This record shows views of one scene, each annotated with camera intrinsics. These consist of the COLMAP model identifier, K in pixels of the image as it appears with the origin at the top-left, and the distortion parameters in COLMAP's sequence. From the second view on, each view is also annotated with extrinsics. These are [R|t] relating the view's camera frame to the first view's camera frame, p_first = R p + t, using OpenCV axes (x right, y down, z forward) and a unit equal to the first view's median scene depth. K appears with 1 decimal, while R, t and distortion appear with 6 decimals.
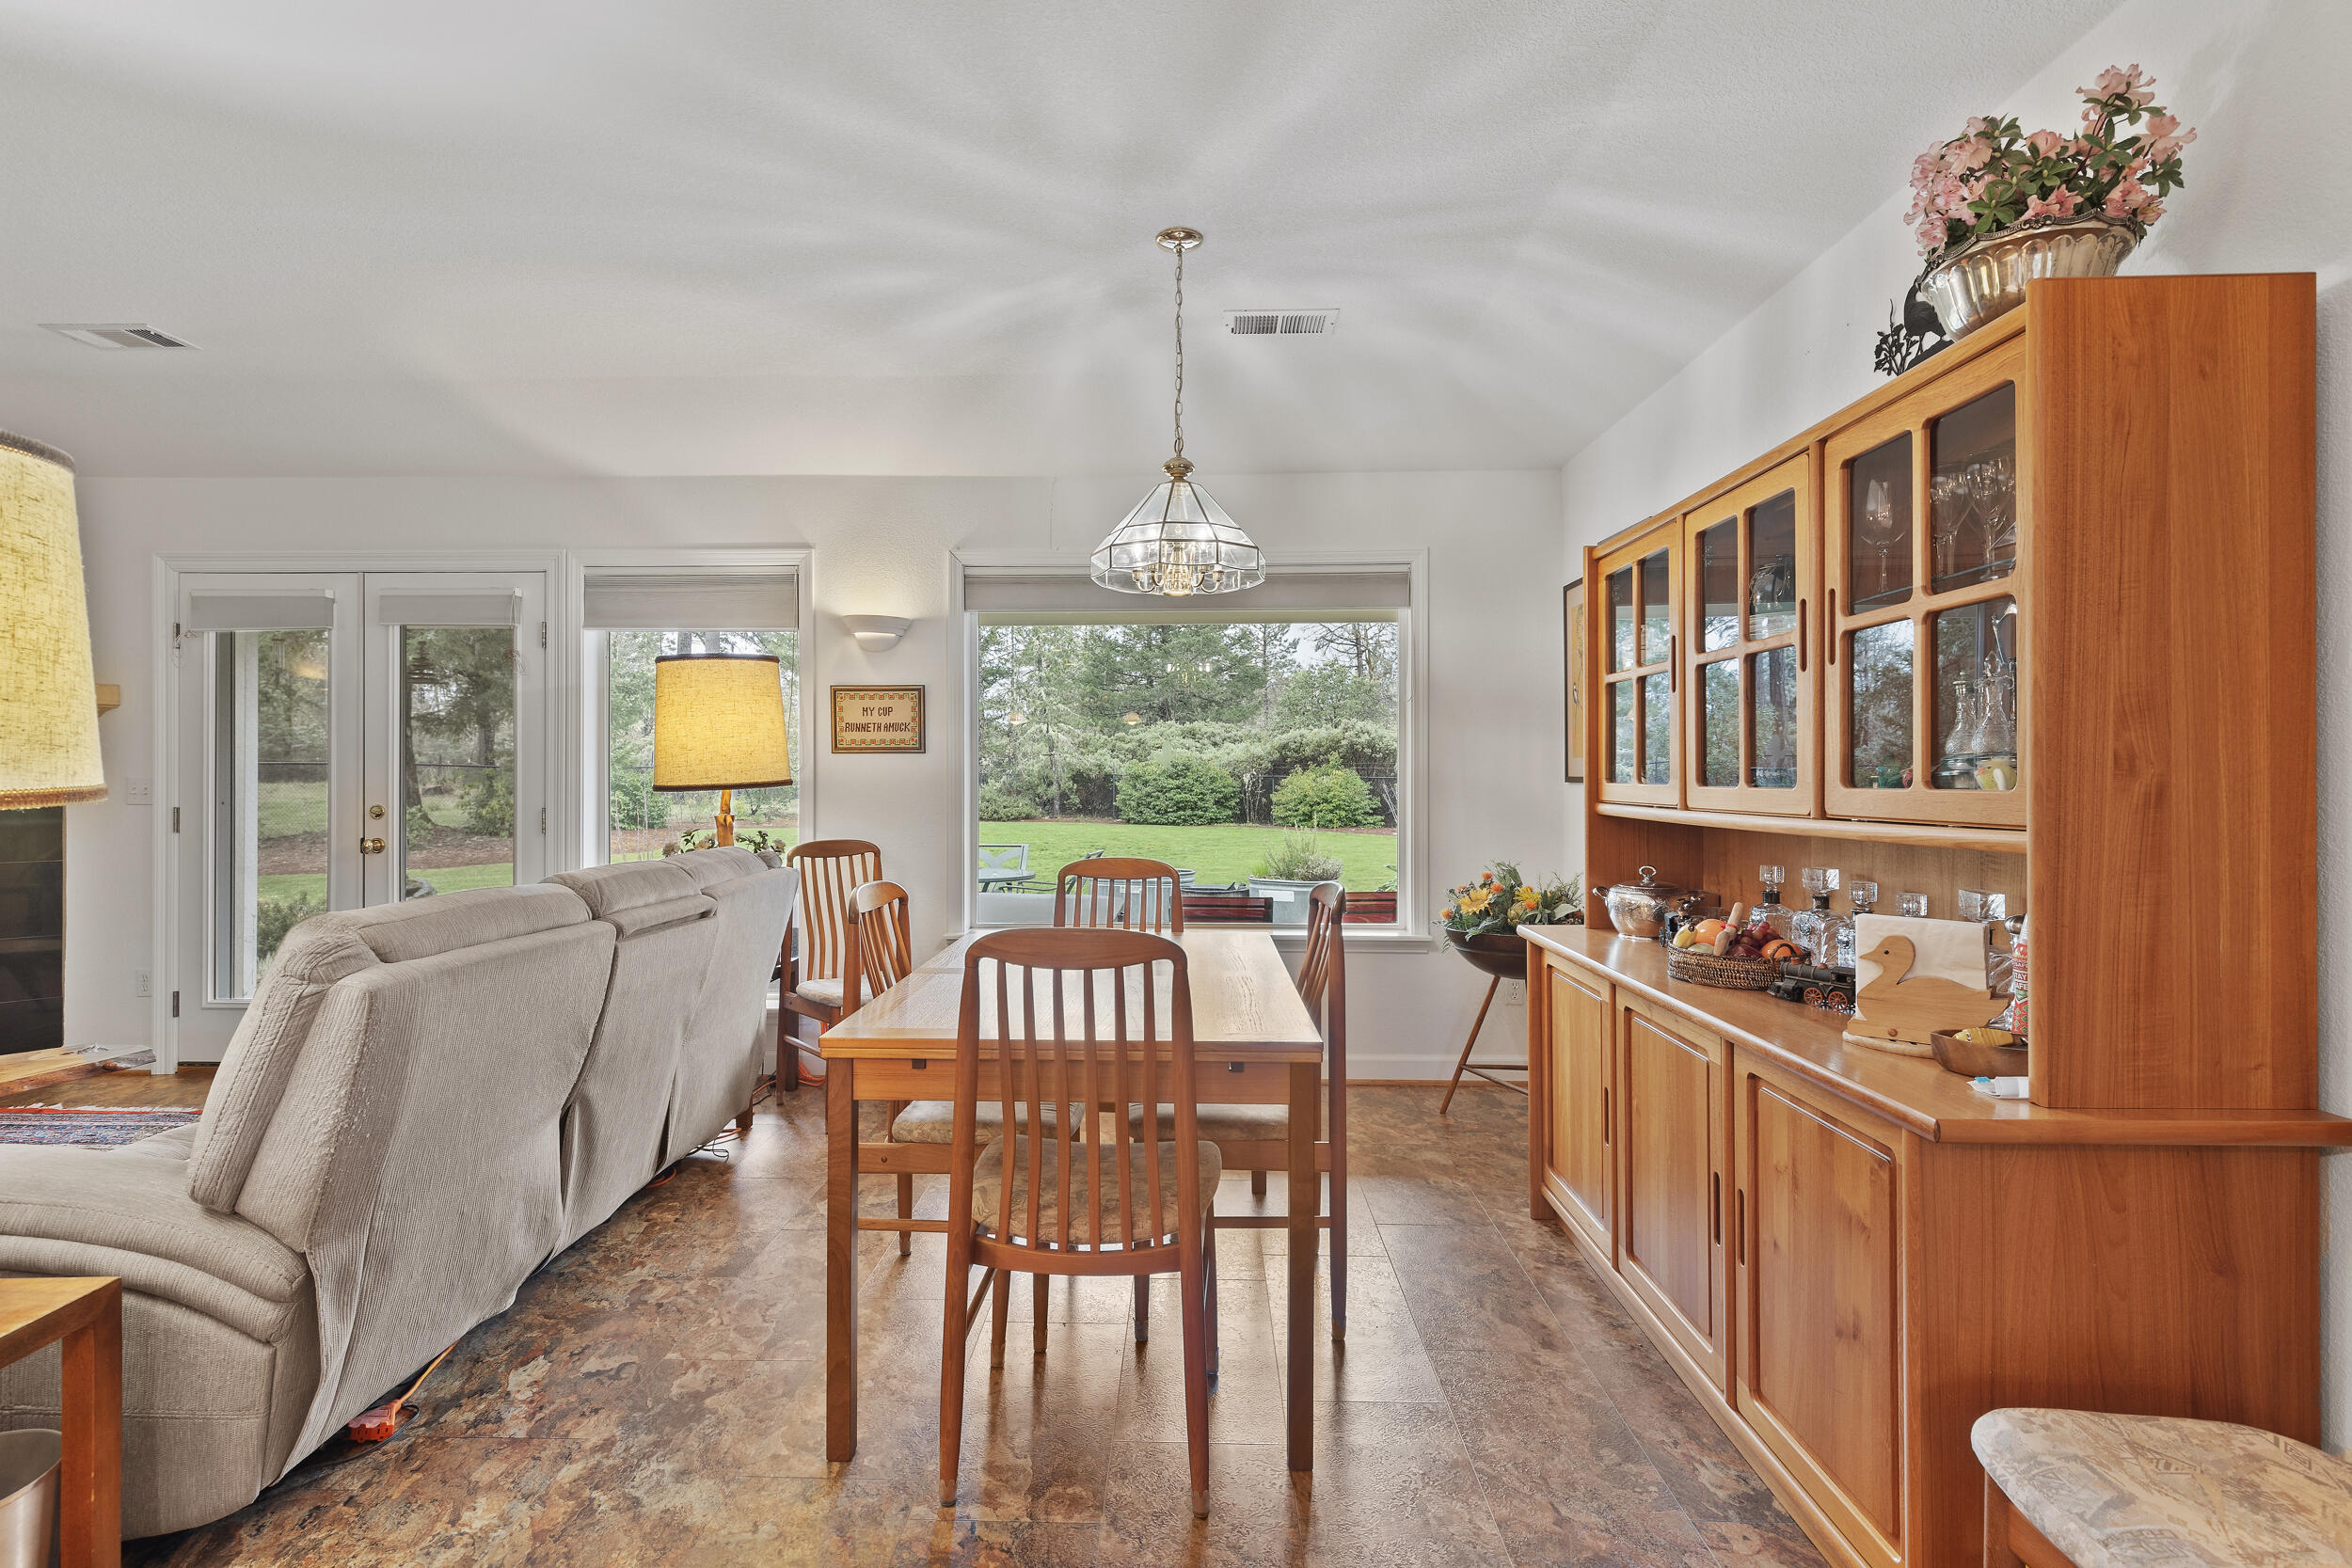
lens RADIAL K [[1096.8, 0, 1182.1], [0, 1096.8, 780.4], [0, 0, 1]] dist [-0.023002, -0.000444]
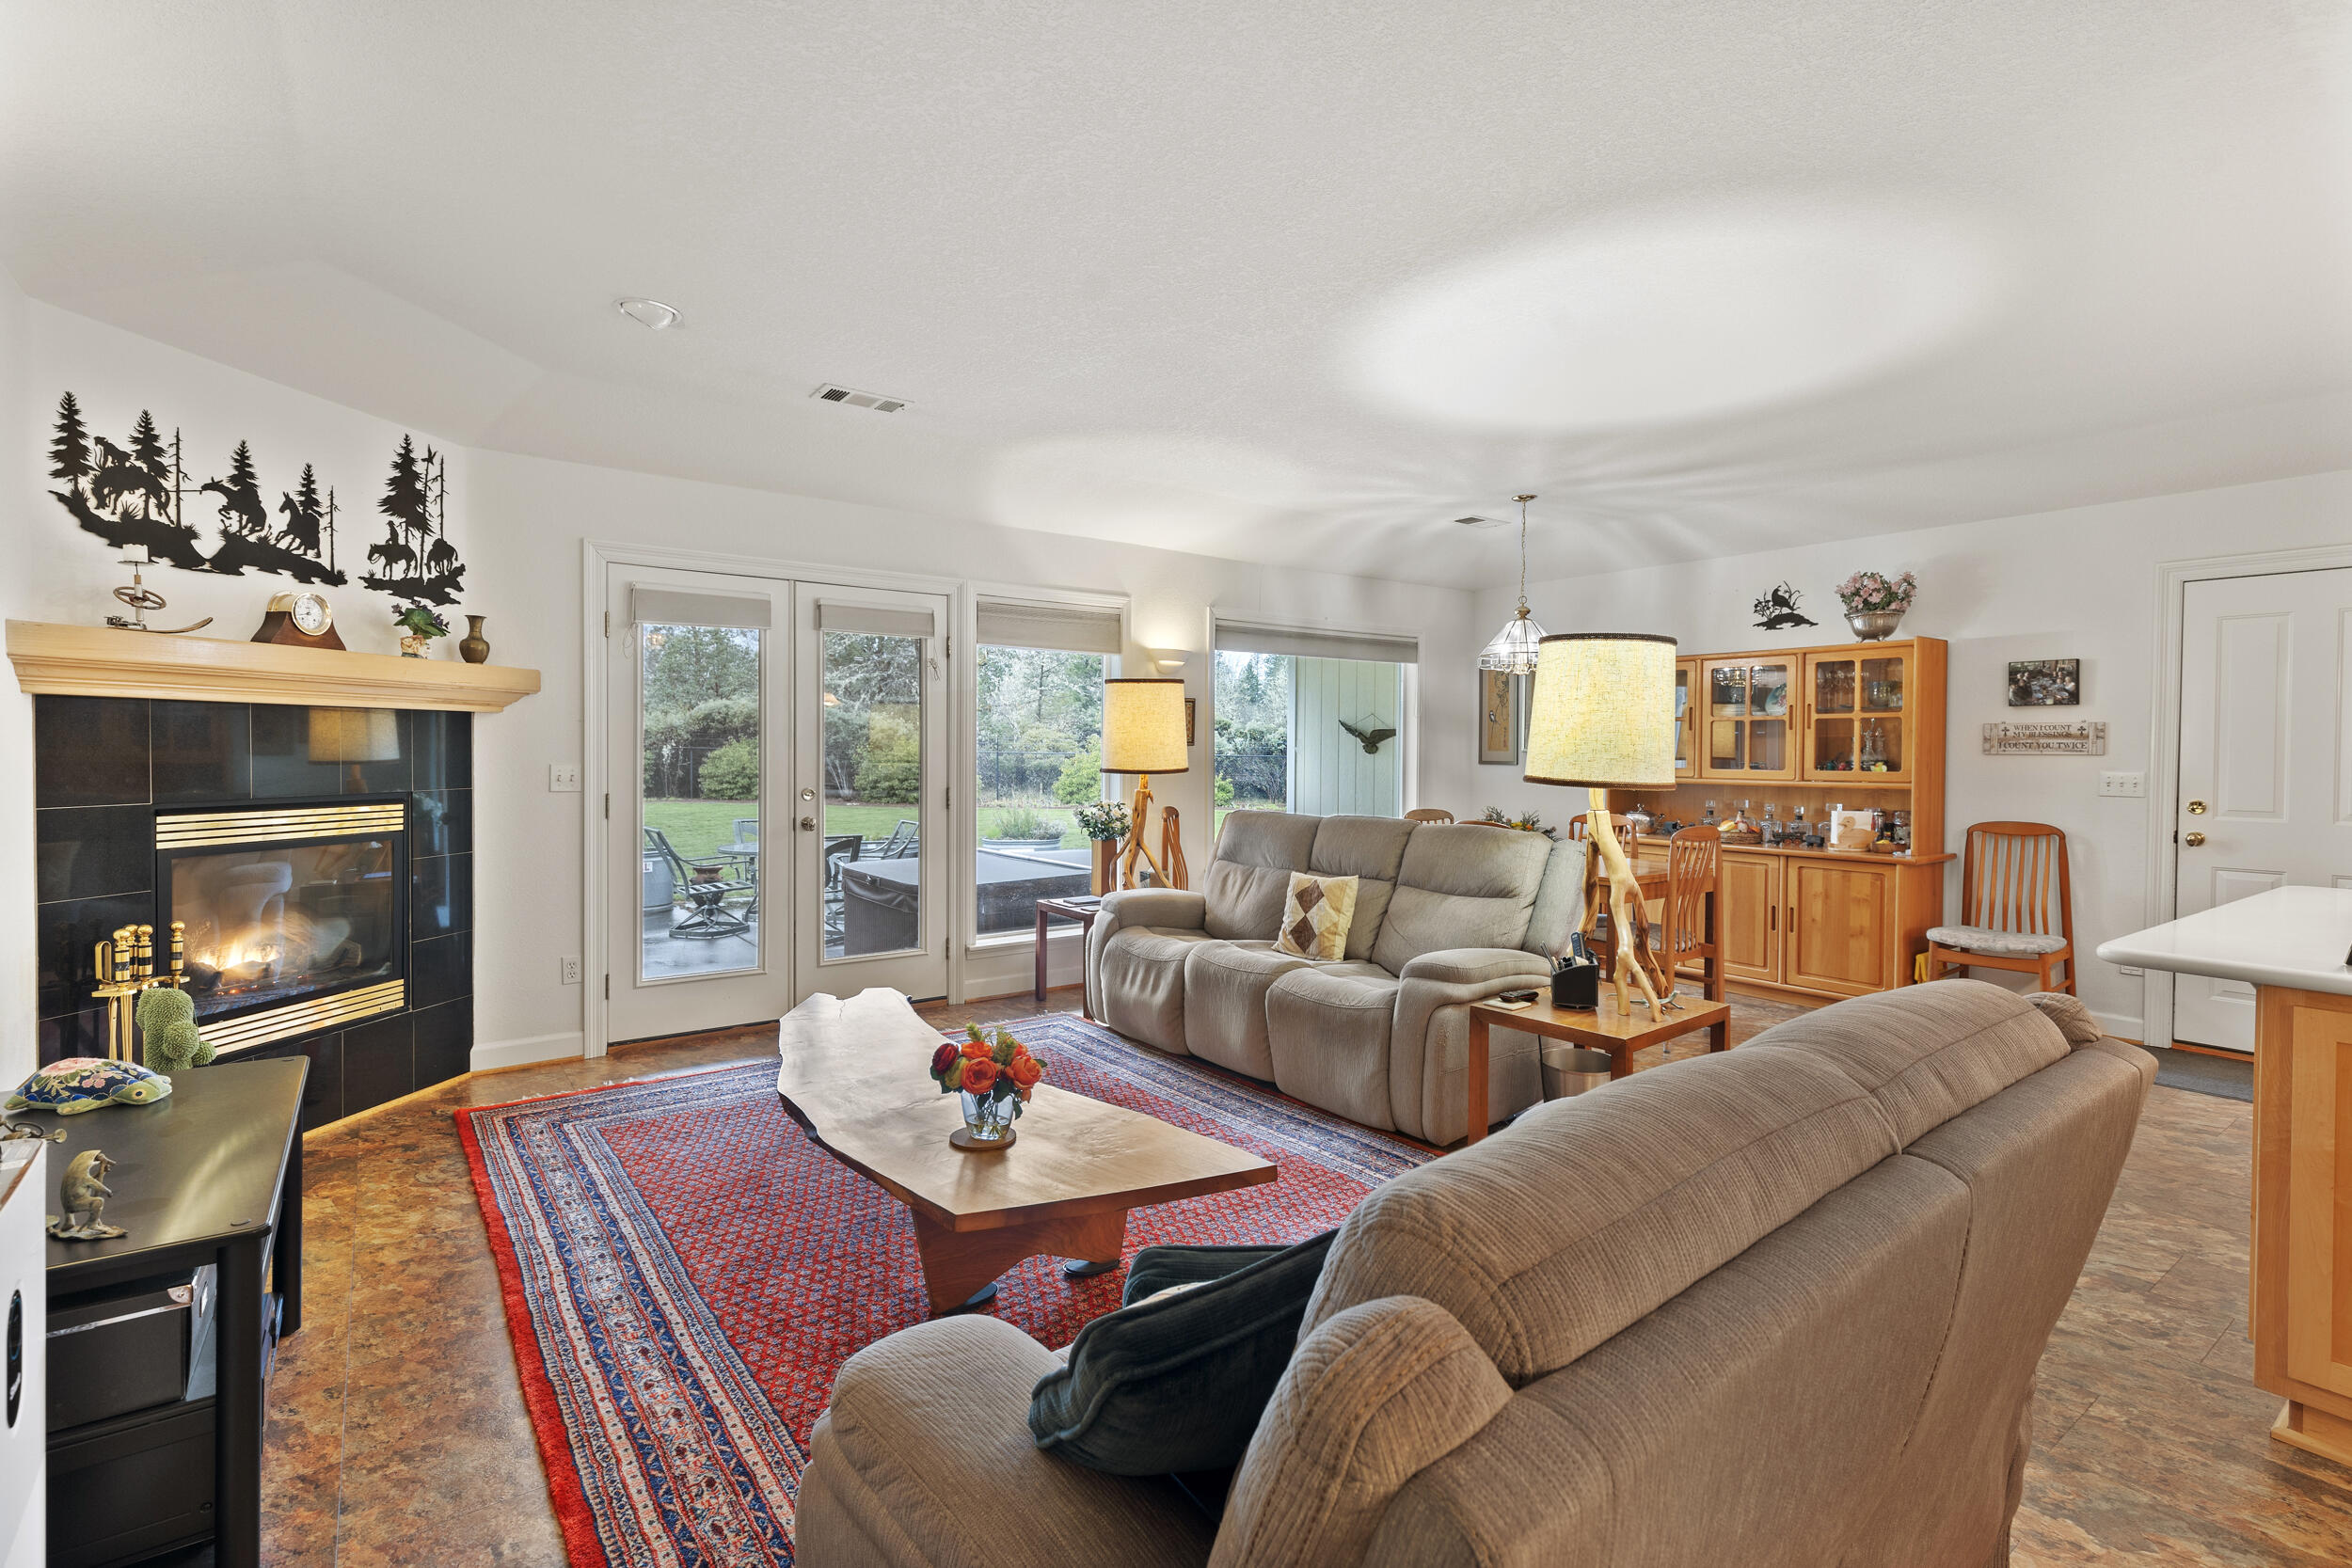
lens RADIAL K [[1096.8, 0, 1172.4], [0, 1096.8, 770.5], [0, 0, 1]] dist [-0.023002, -0.000444]
pose [[0.796869, -0.006945, 0.604112, -1.136855], [-0.004288, 0.999844, 0.017151, -0.016354], [-0.604136, -0.016258, 0.796715, -0.141674]]
